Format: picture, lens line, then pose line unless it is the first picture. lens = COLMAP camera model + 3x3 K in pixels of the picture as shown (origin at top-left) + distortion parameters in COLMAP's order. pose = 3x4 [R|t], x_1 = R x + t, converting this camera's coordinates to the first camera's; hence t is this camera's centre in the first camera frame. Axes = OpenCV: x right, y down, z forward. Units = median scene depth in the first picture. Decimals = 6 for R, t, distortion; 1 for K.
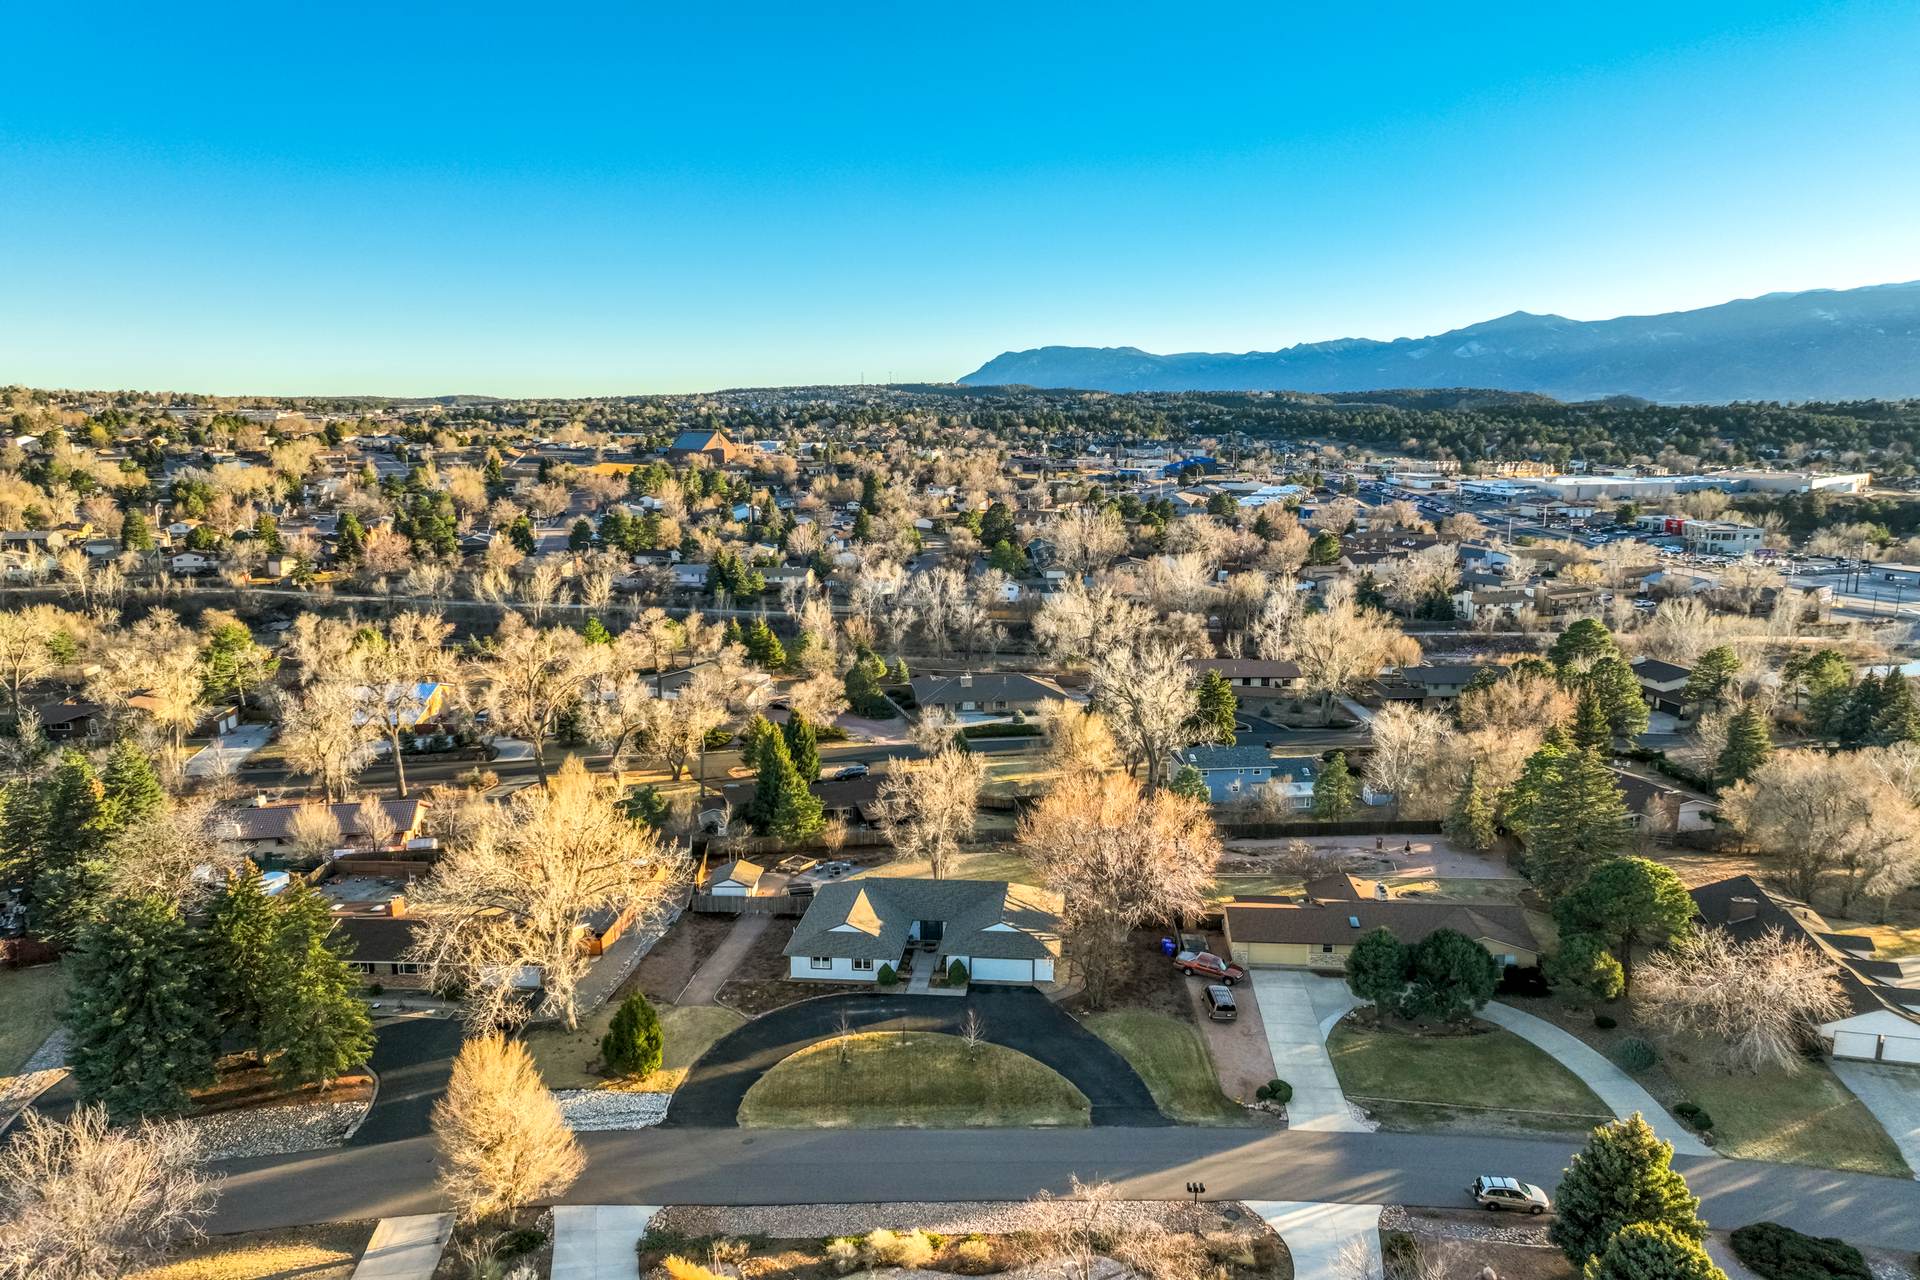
lens RADIAL K [[1337.8, 0, 968.2], [0, 1337.8, 704.6], [0, 0, 1]] dist [0.000981, 0.018838]
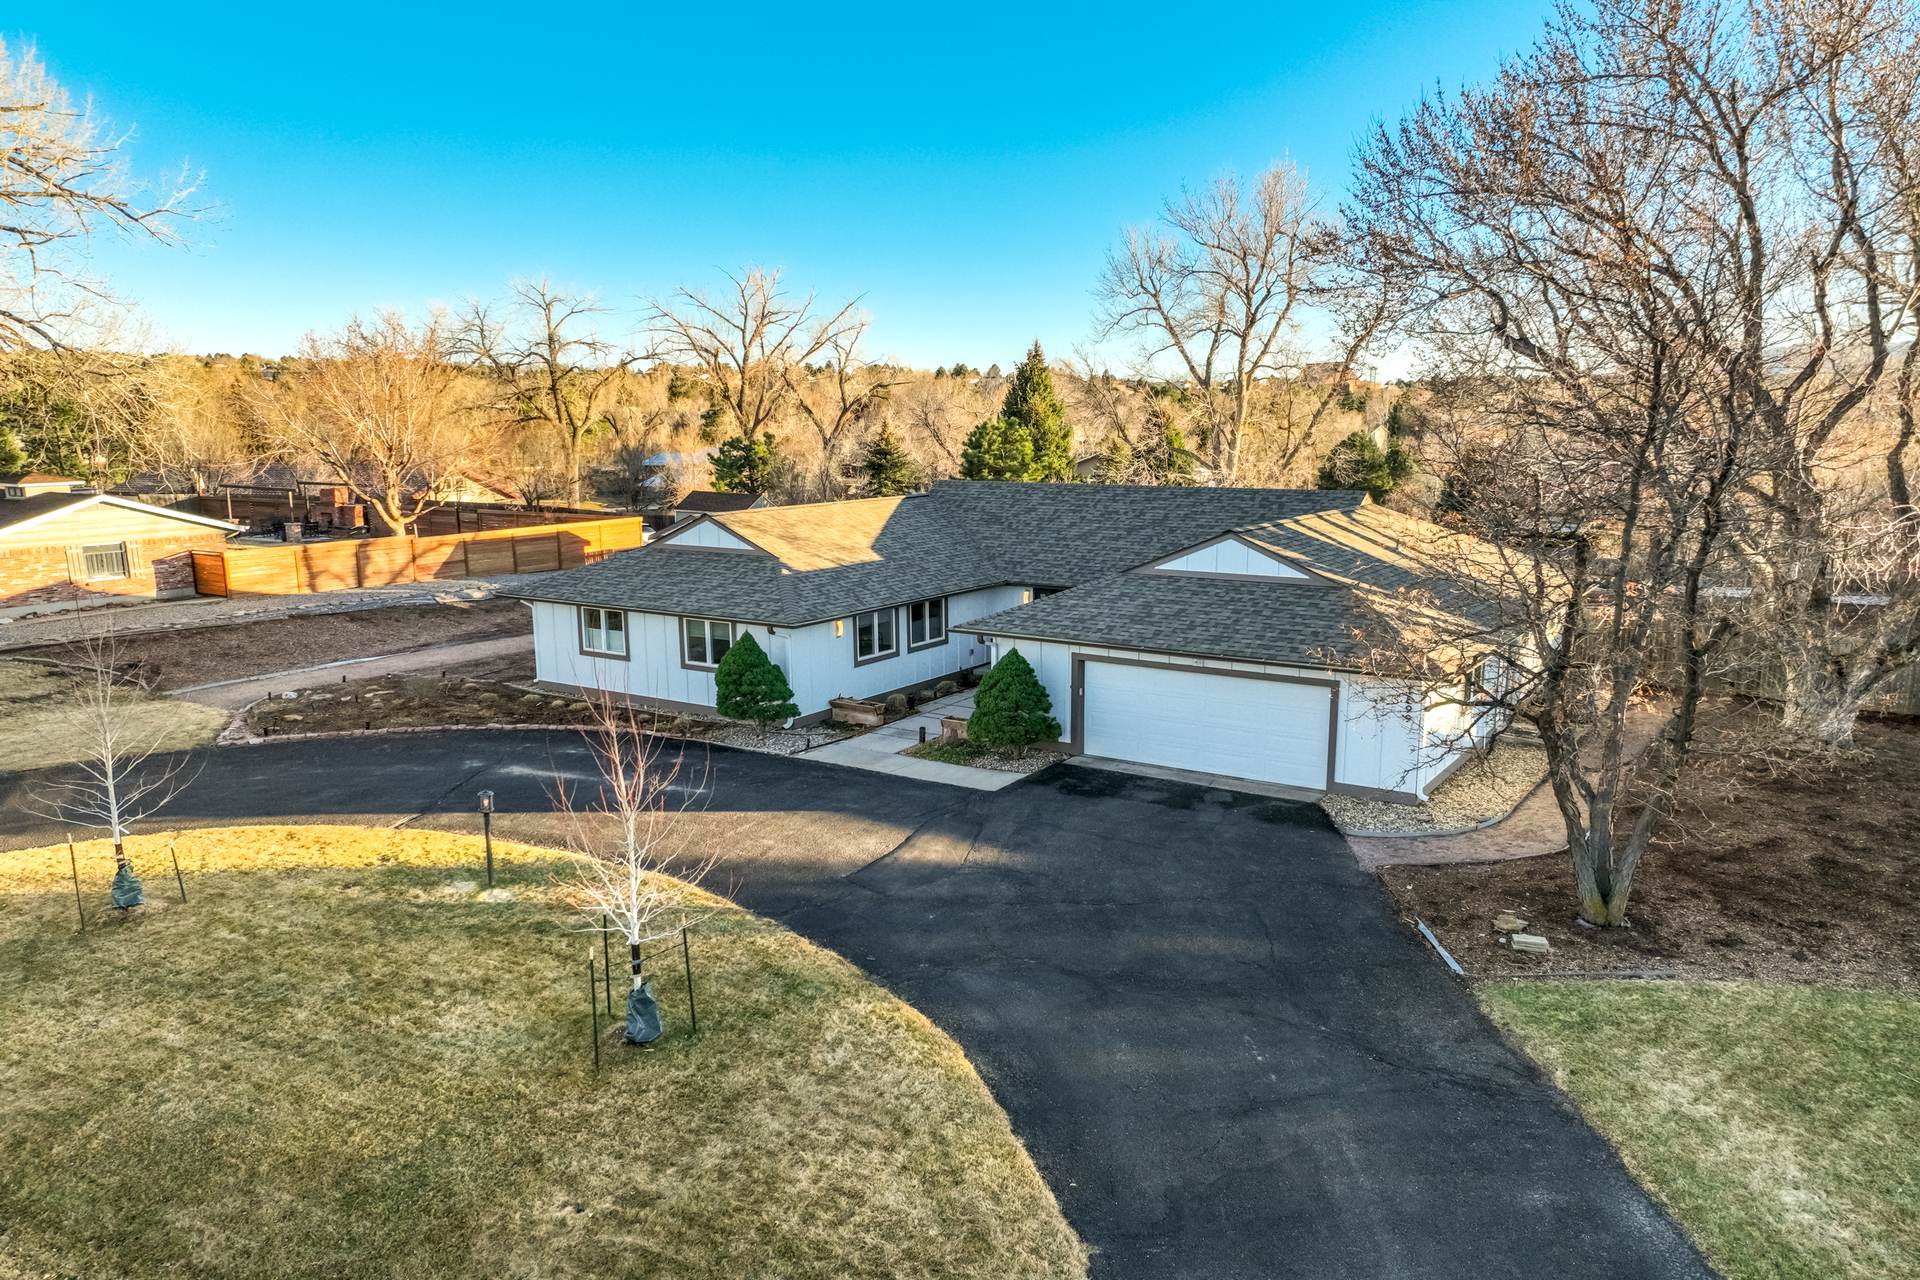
lens RADIAL K [[1337.8, 0, 968.2], [0, 1337.8, 704.6], [0, 0, 1]] dist [0.000981, 0.018838]
pose [[0.886818, 0.097792, -0.451654, 0.094808], [-0.101817, 0.994683, 0.015451, 0.196935], [0.450764, 0.032284, 0.892059, 0.781282]]
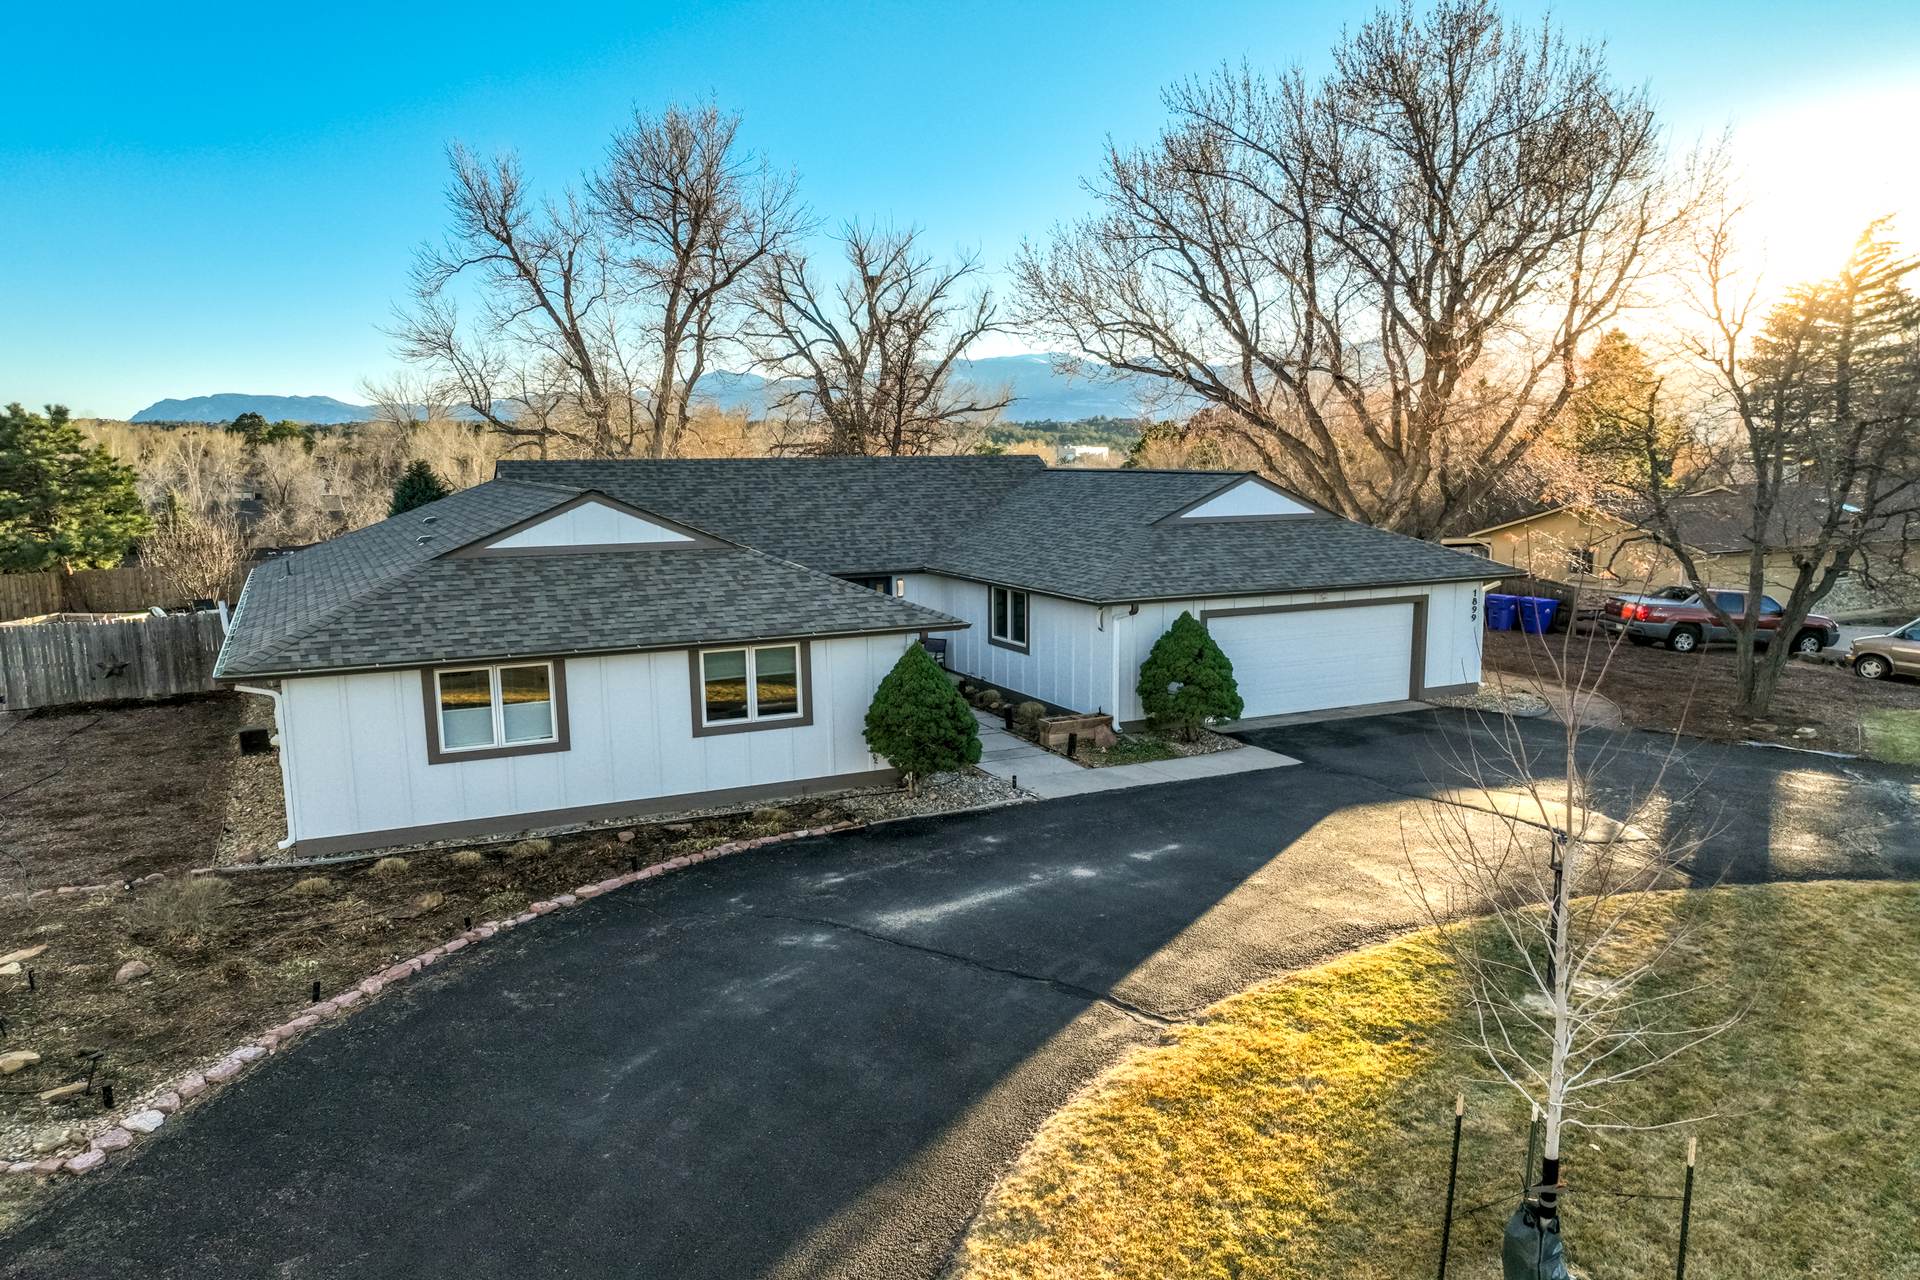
lens RADIAL K [[1337.8, 0, 968.2], [0, 1337.8, 704.6], [0, 0, 1]] dist [0.000981, 0.018838]
pose [[0.849244, -0.102844, 0.517887, -0.145692], [0.123506, 0.992329, -0.005467, 0.201010], [-0.513352, 0.068606, 0.855431, 0.841002]]
